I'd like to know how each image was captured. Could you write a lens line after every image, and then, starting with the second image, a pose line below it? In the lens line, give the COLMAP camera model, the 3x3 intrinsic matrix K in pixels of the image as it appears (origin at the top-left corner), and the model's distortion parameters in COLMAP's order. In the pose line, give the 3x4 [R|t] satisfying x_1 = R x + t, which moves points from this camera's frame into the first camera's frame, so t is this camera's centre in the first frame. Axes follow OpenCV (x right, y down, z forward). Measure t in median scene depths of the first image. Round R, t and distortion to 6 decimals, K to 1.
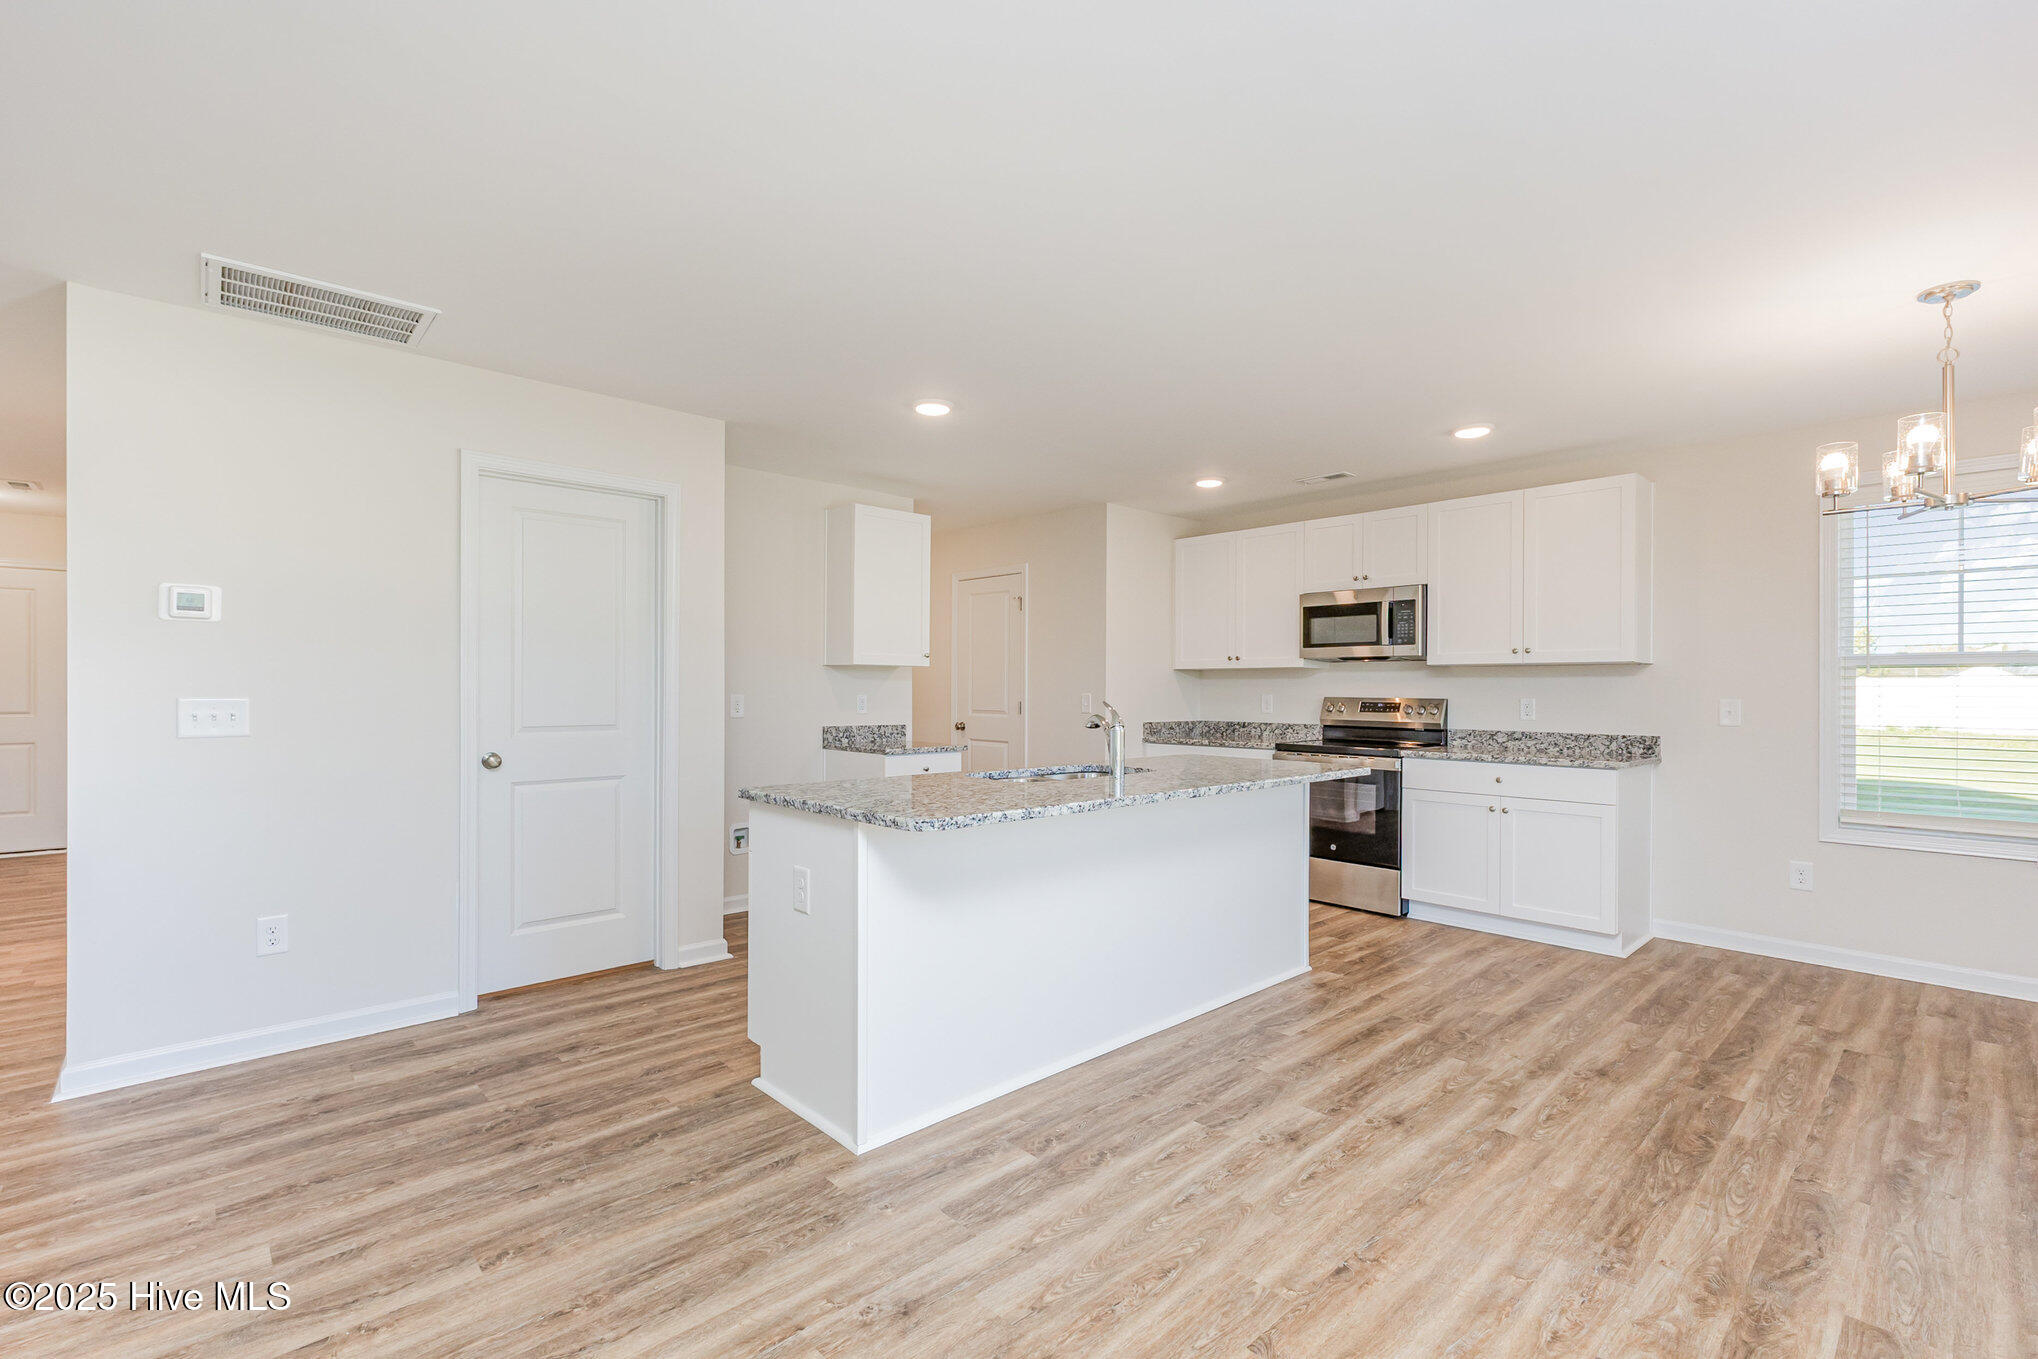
lens RADIAL K [[903.1, 0, 1016.6], [0, 903.1, 683.6], [0, 0, 1]] dist [-0.005468, 0.001230]
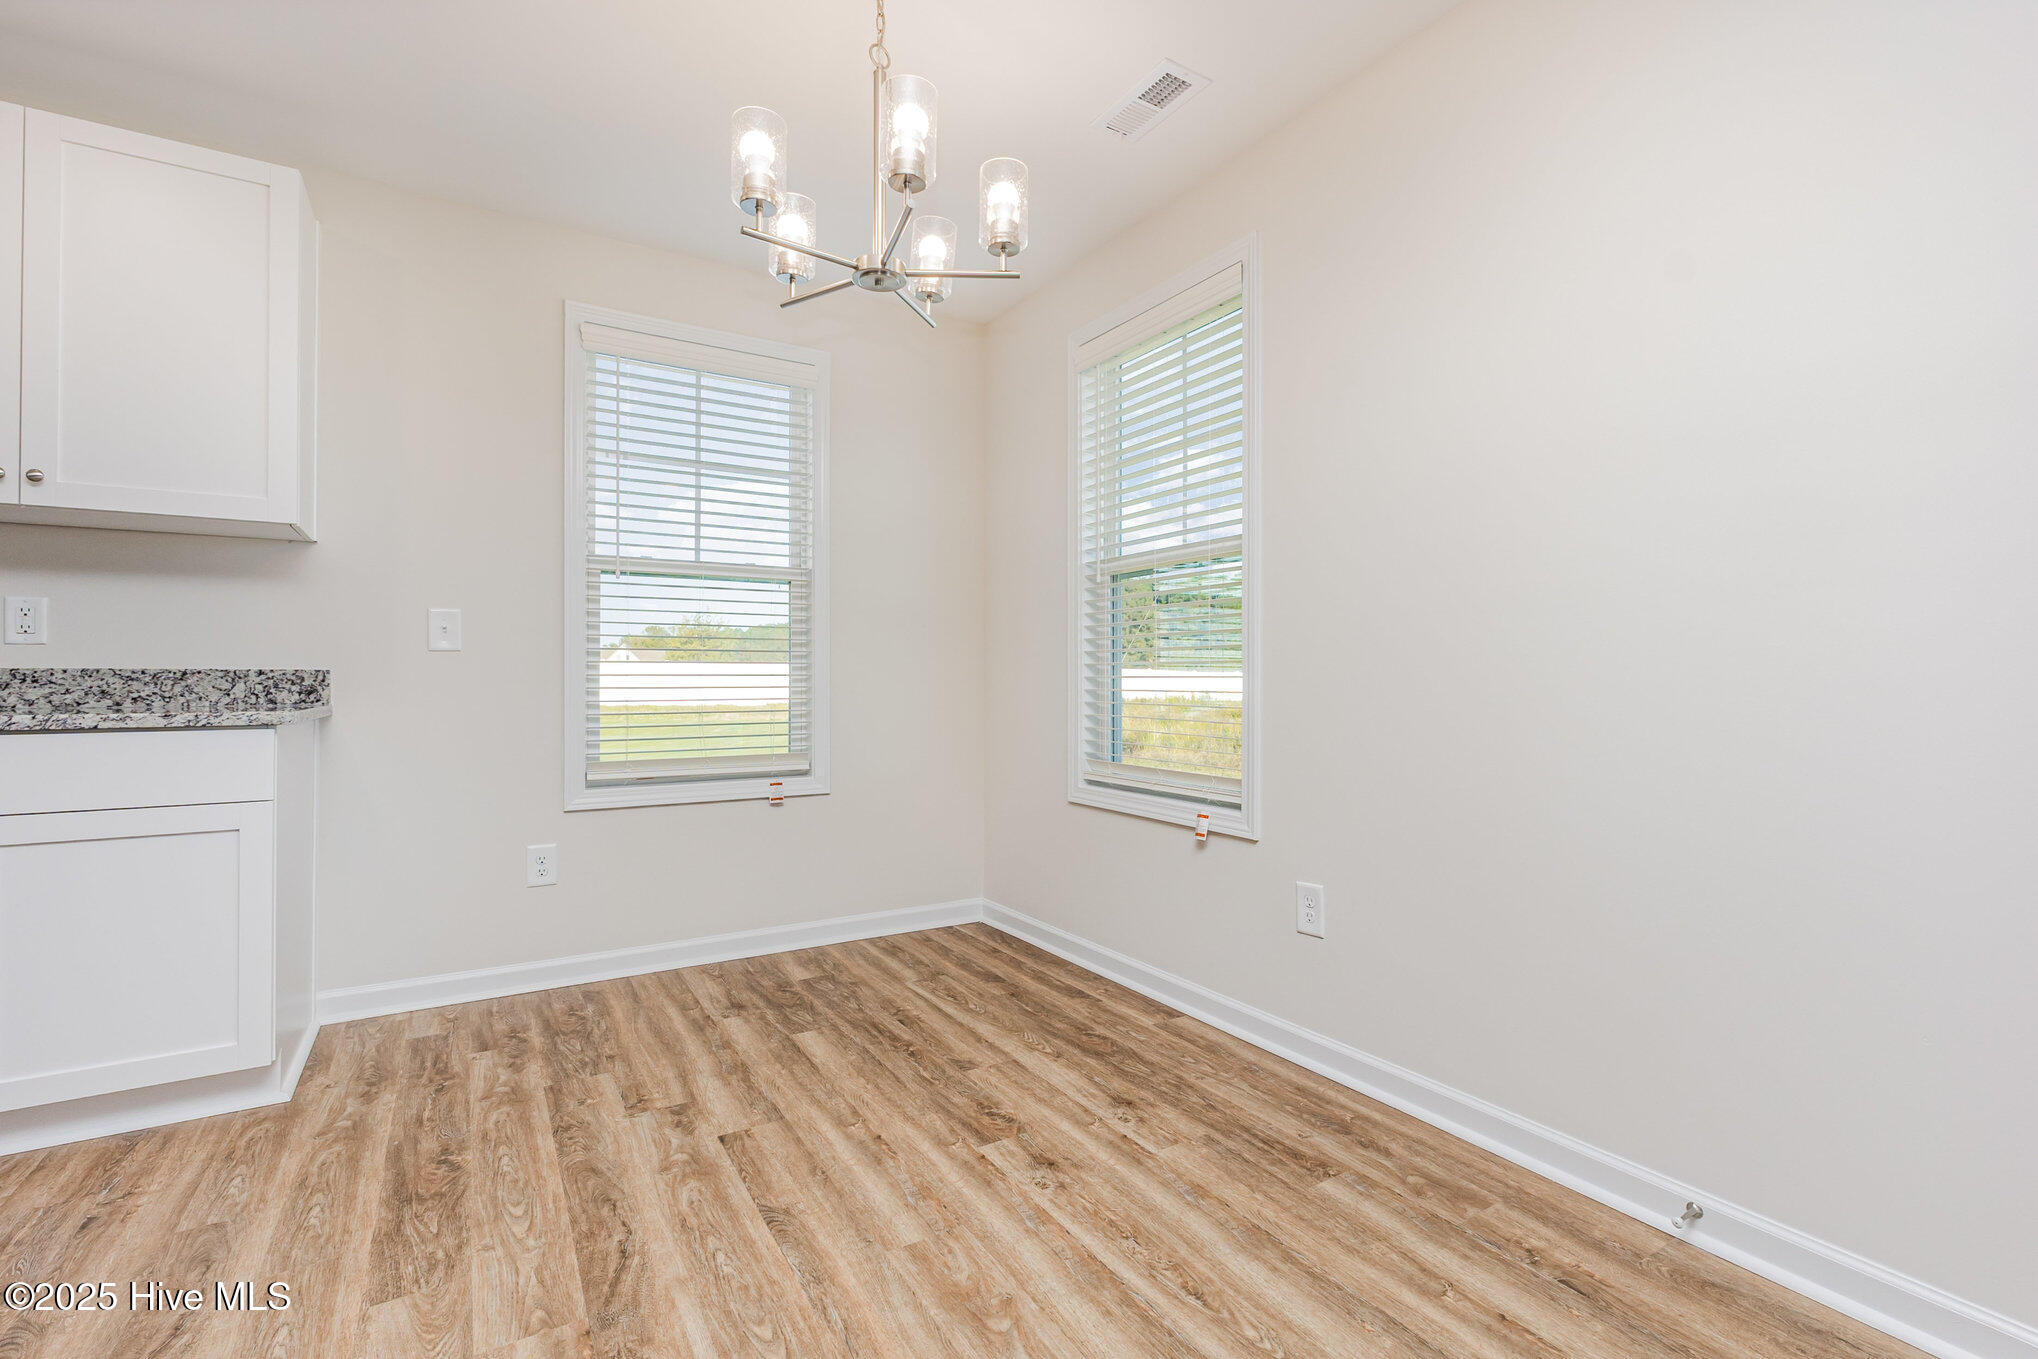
lens RADIAL K [[903.1, 0, 1020.4], [0, 903.1, 671.1], [0, 0, 1]] dist [-0.005468, 0.001230]
pose [[0.190549, 0.001469, 0.981677, 0.224768], [-0.005205, 0.999986, -0.000486, 0.054211], [-0.981664, -0.005017, 0.190554, 0.436443]]
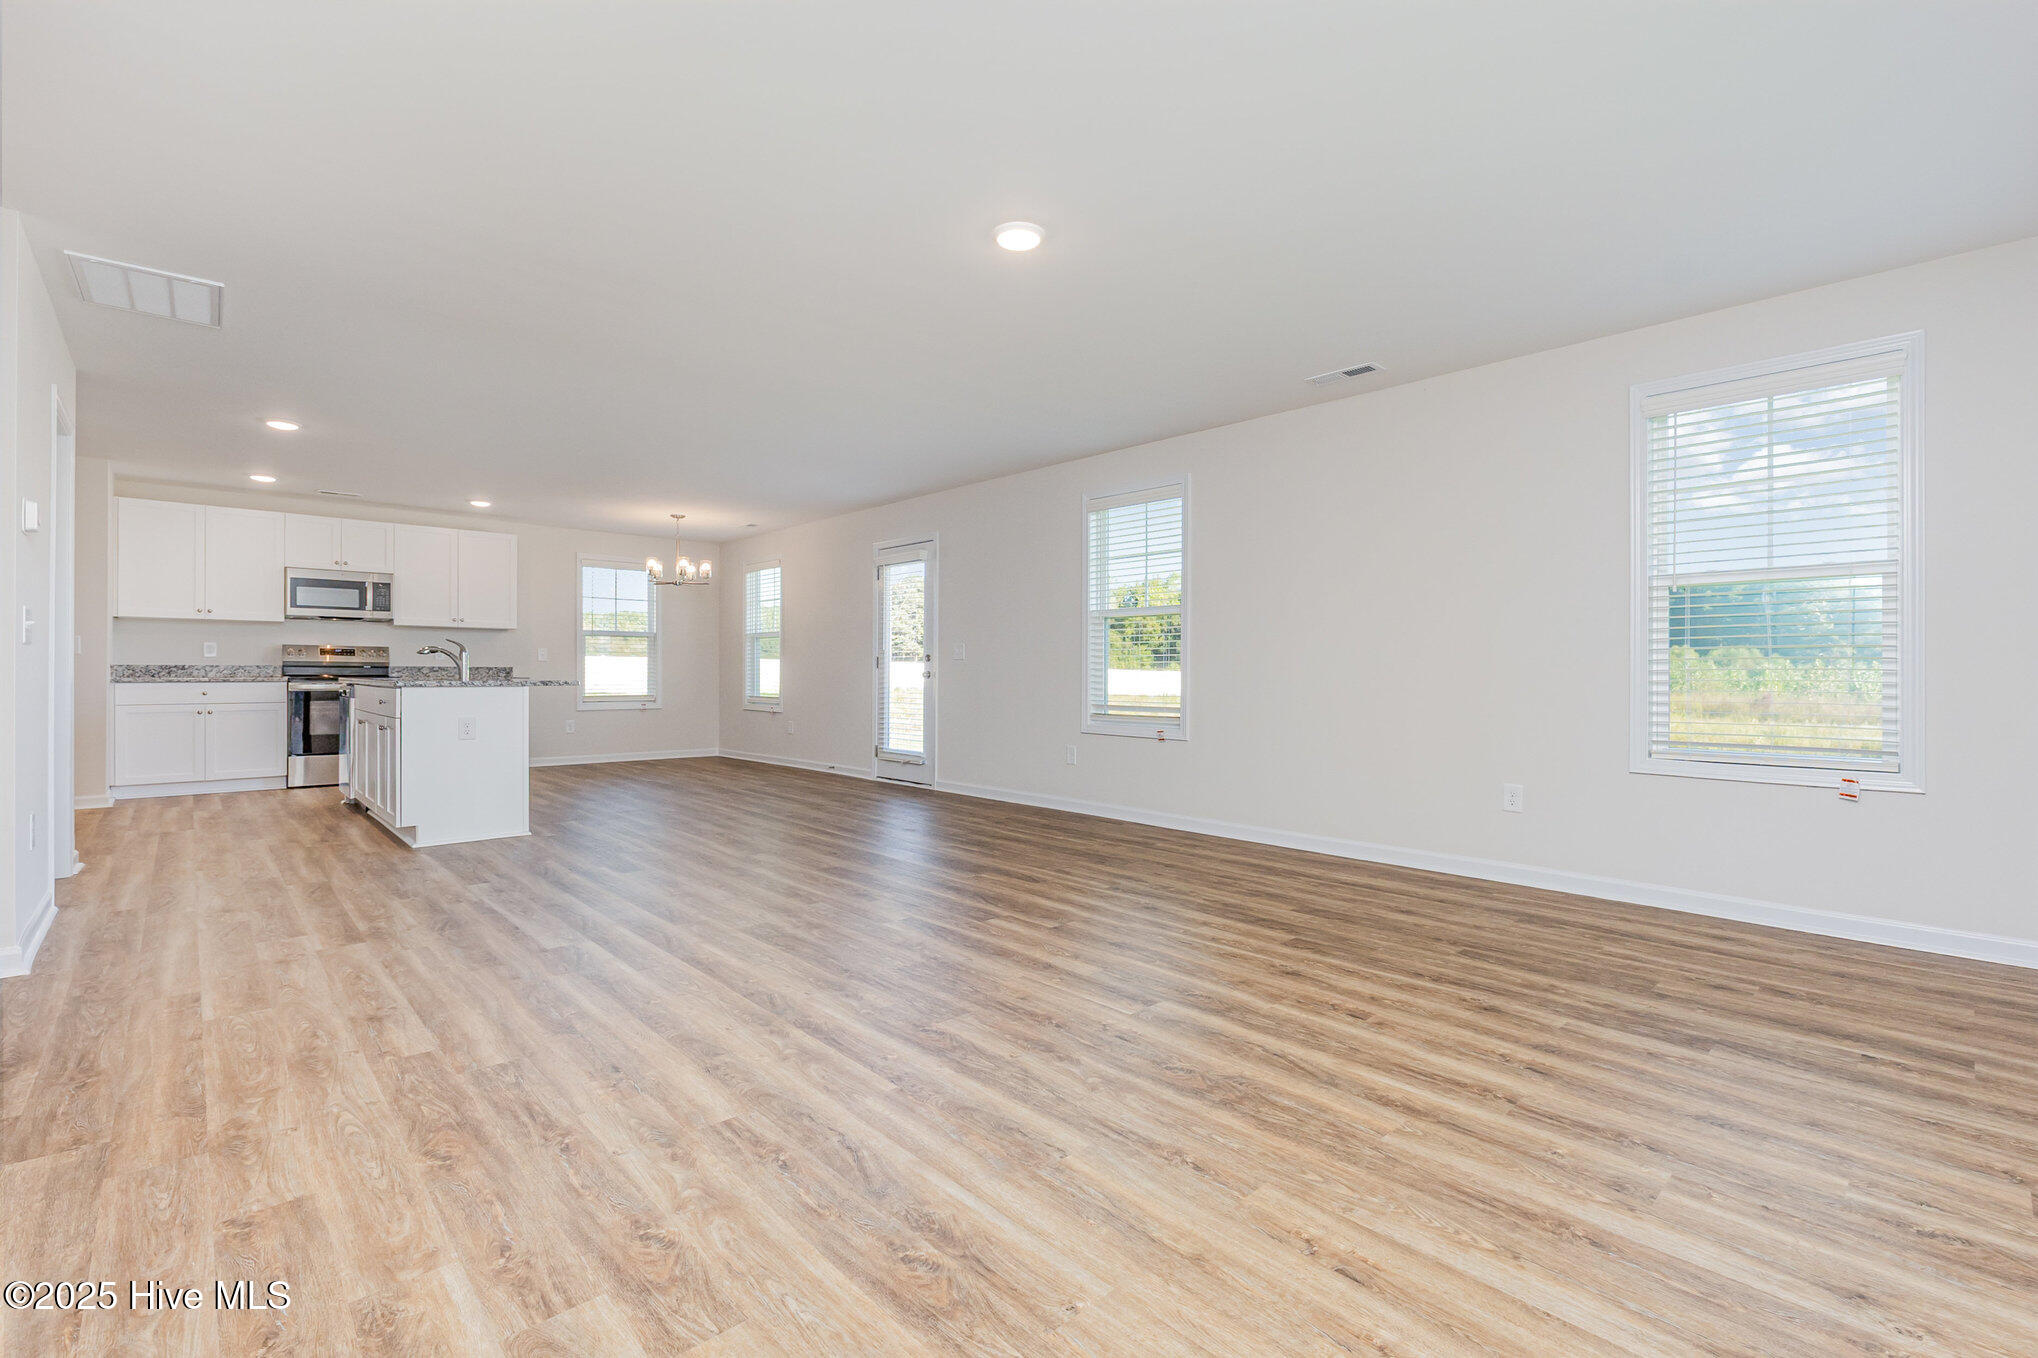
lens RADIAL K [[903.1, 0, 1018.6], [0, 903.1, 669.0], [0, 0, 1]] dist [-0.005468, 0.001230]
pose [[0.010523, -0.001029, 0.999944, -1.192958], [-0.012856, 0.999917, 0.001164, 0.043287], [-0.999862, -0.012867, 0.010508, -0.129665]]
